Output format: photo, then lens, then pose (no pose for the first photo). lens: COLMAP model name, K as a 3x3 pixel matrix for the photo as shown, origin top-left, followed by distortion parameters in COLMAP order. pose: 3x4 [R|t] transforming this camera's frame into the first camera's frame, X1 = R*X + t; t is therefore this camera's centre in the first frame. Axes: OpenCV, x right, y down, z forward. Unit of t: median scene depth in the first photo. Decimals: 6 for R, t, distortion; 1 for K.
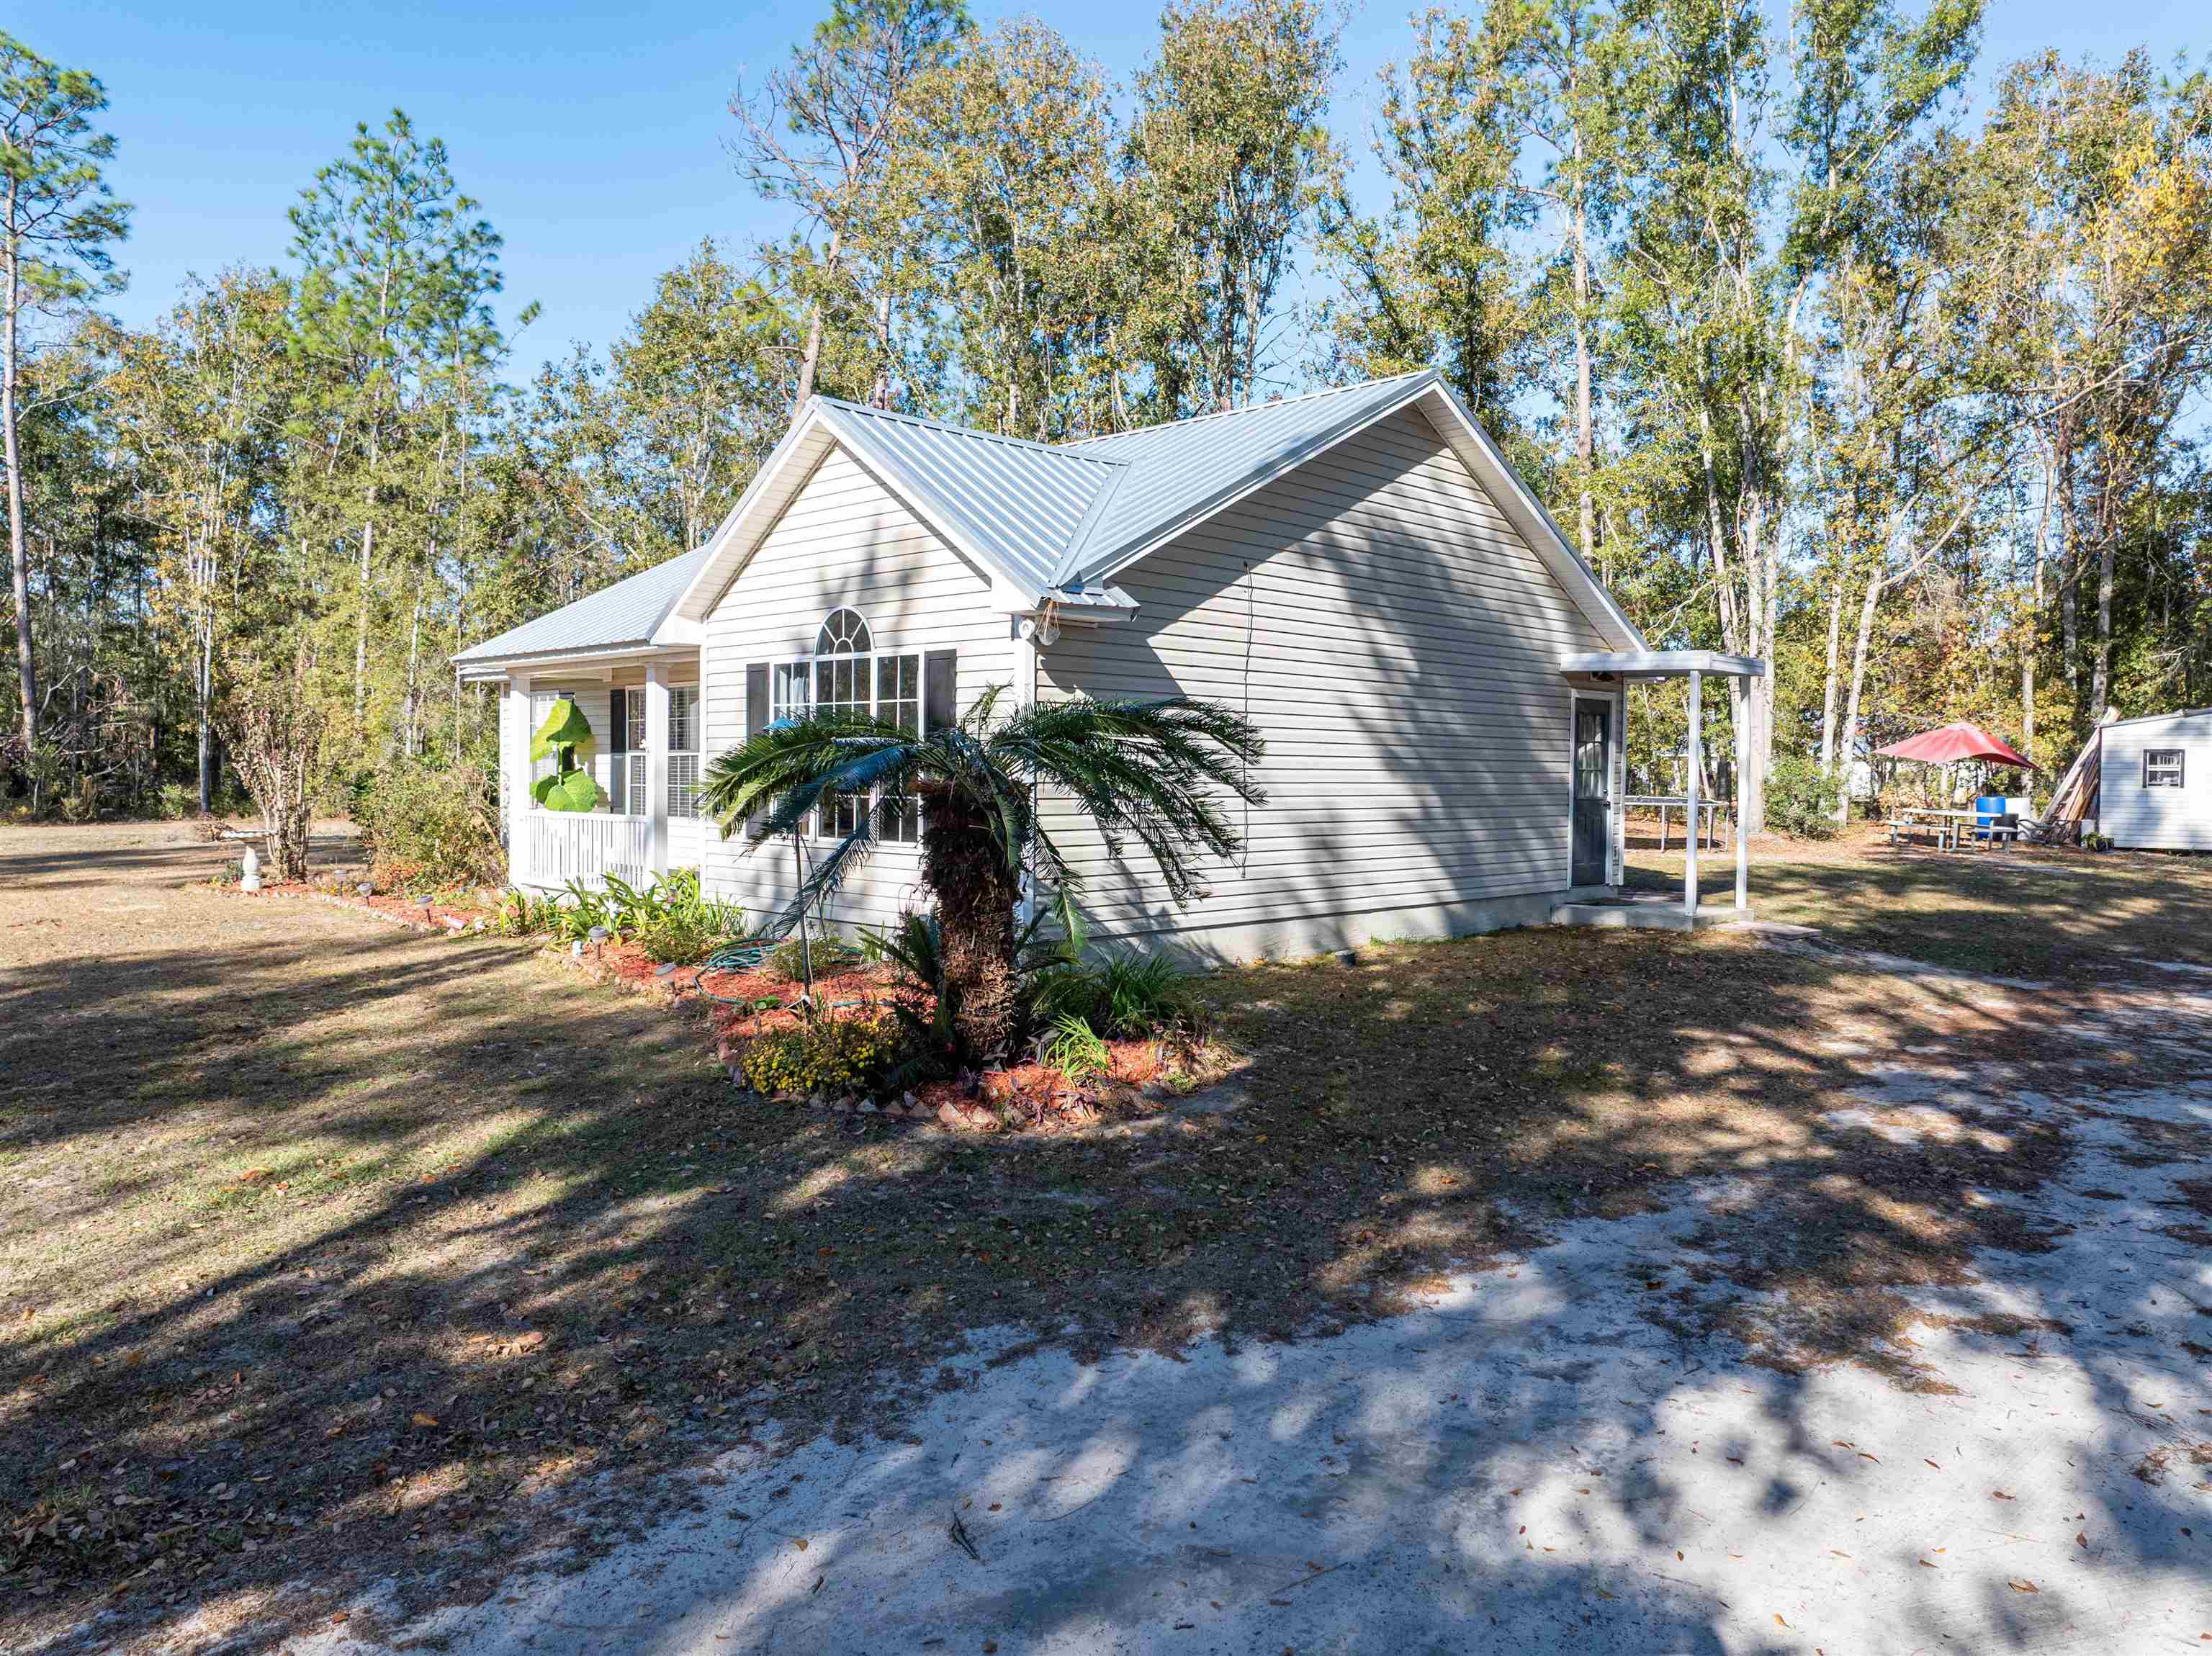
lens RADIAL K [[1605.3, 0, 1106.0], [0, 1605.3, 828.0], [0, 0, 1]] dist [-0.026089, 0.000985]
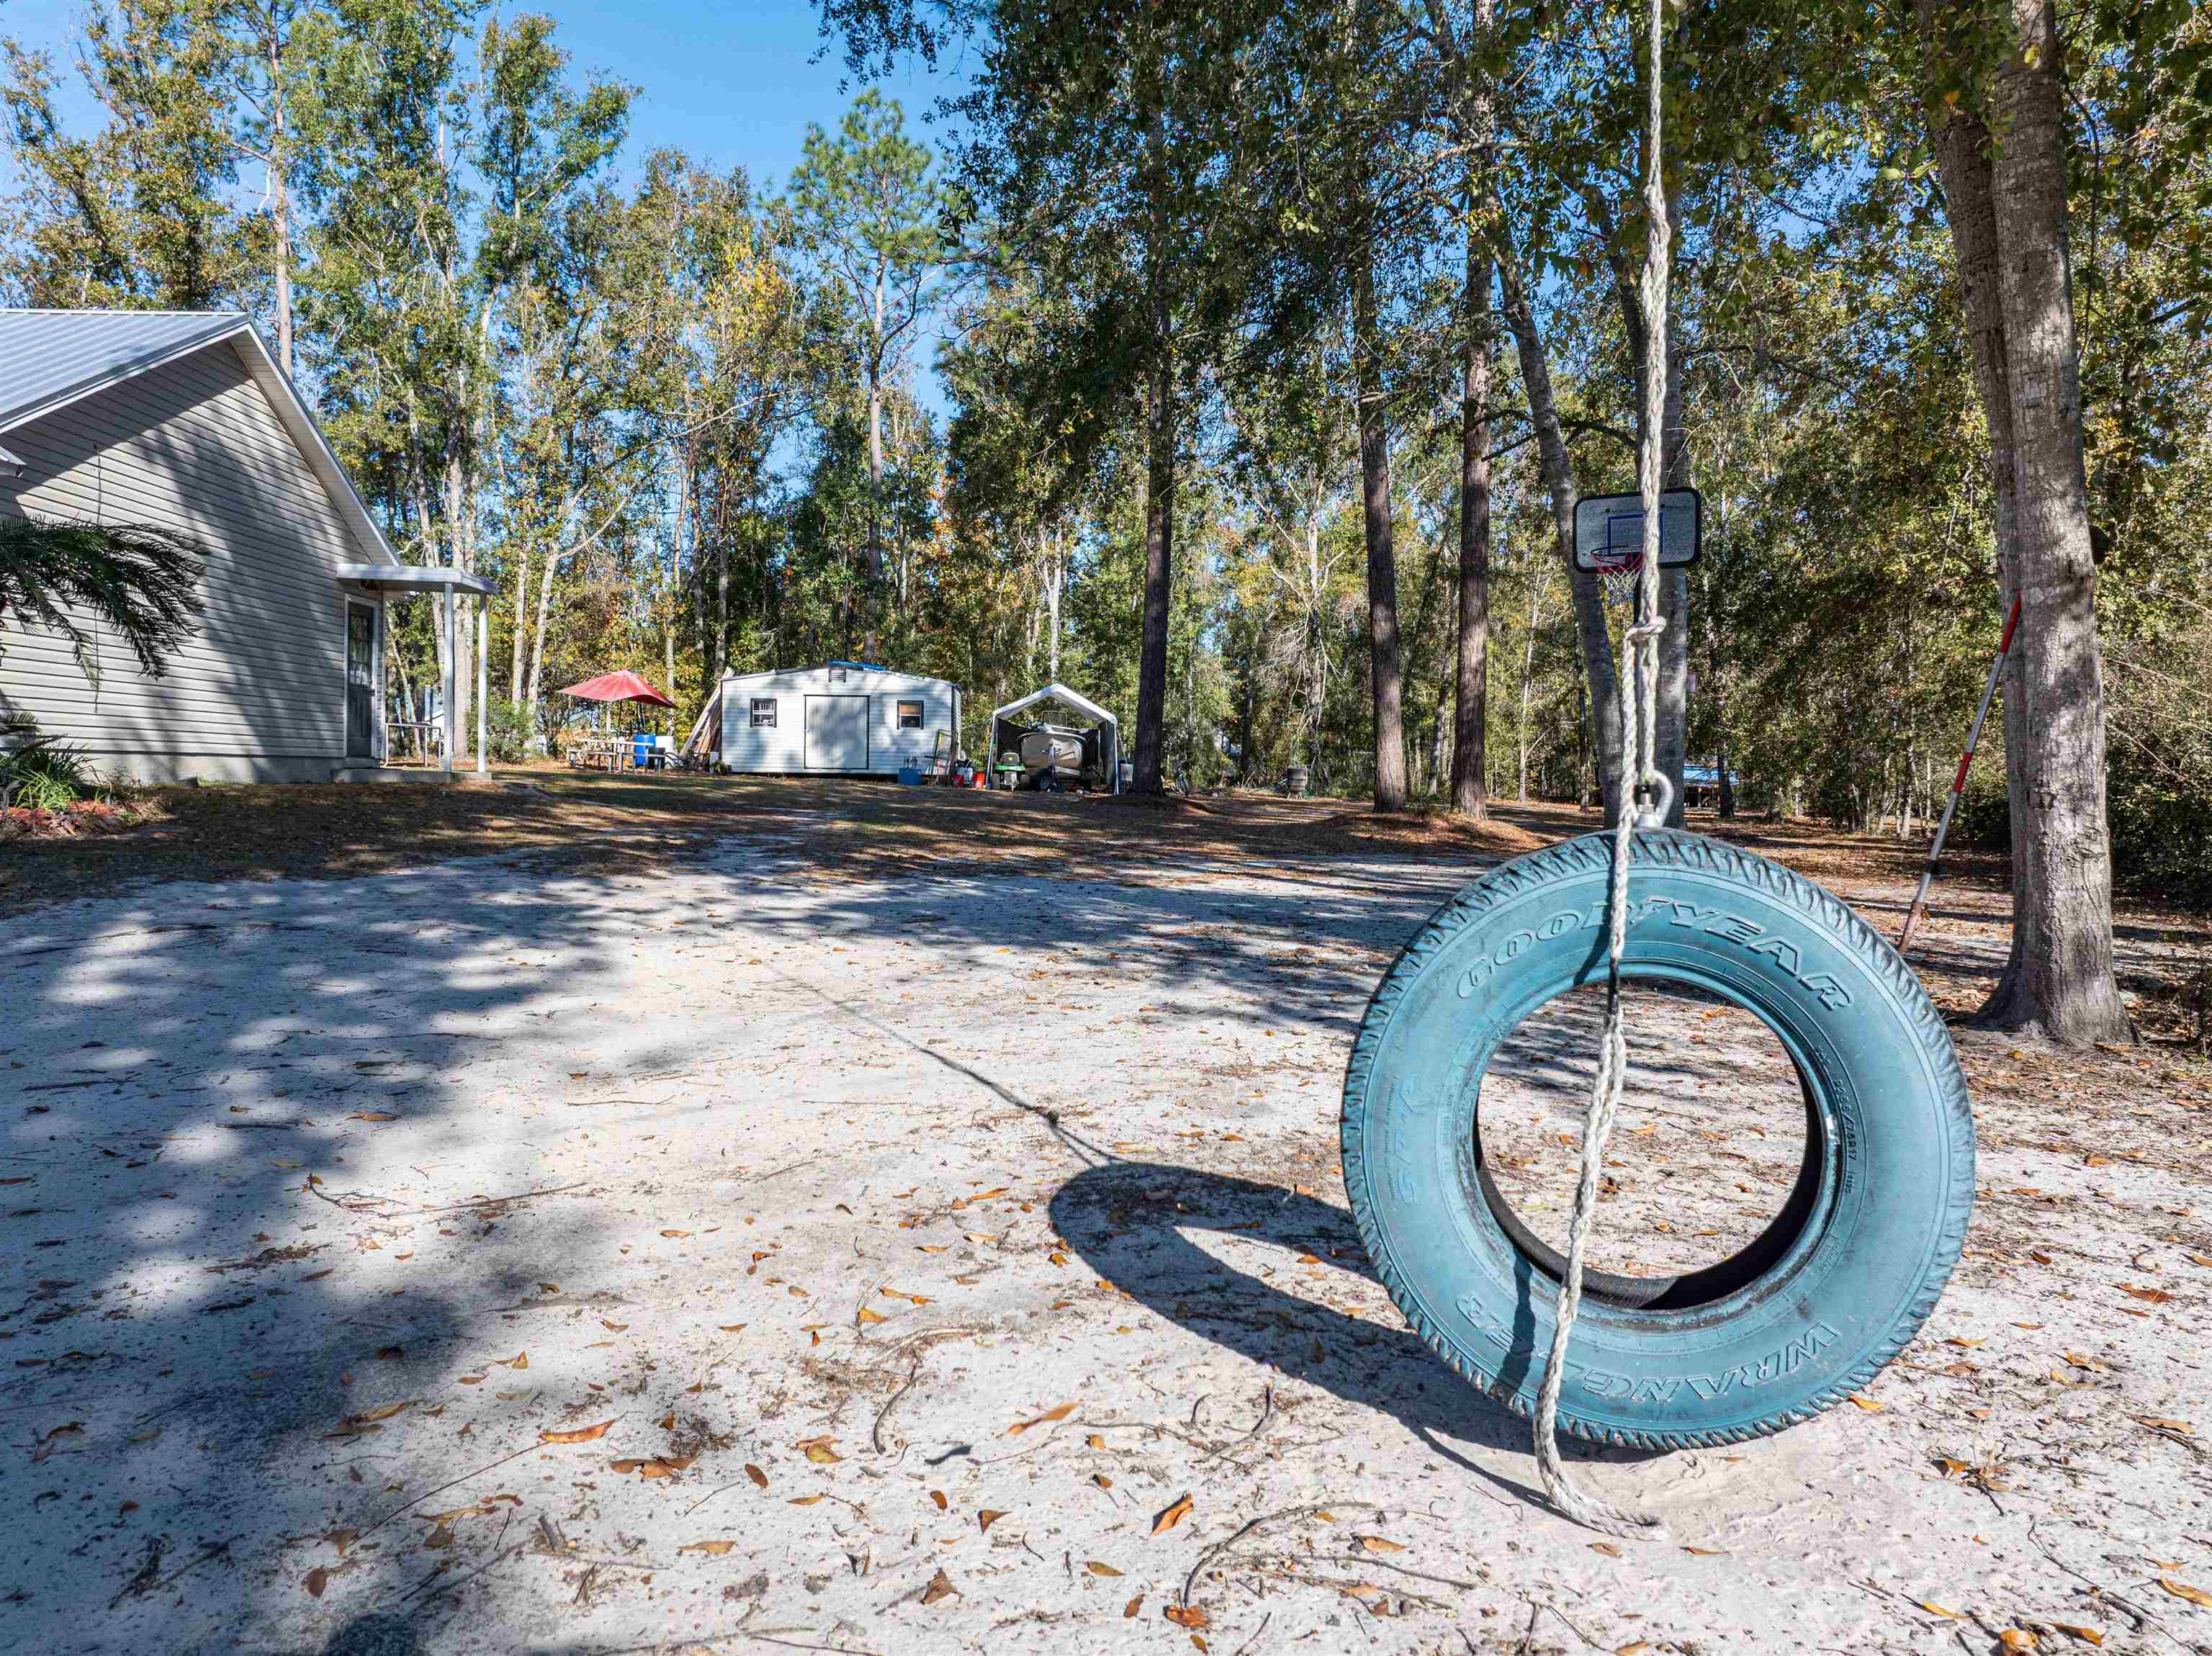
lens RADIAL K [[1598.7, 0, 1106.0], [0, 1598.7, 828.0], [0, 0, 1]] dist [-0.007293, 0.006747]
pose [[0.698805, -0.019866, 0.715036, -0.097103], [0.016208, 0.999797, 0.011938, 0.047012], [-0.715128, 0.003247, 0.698986, -0.147430]]
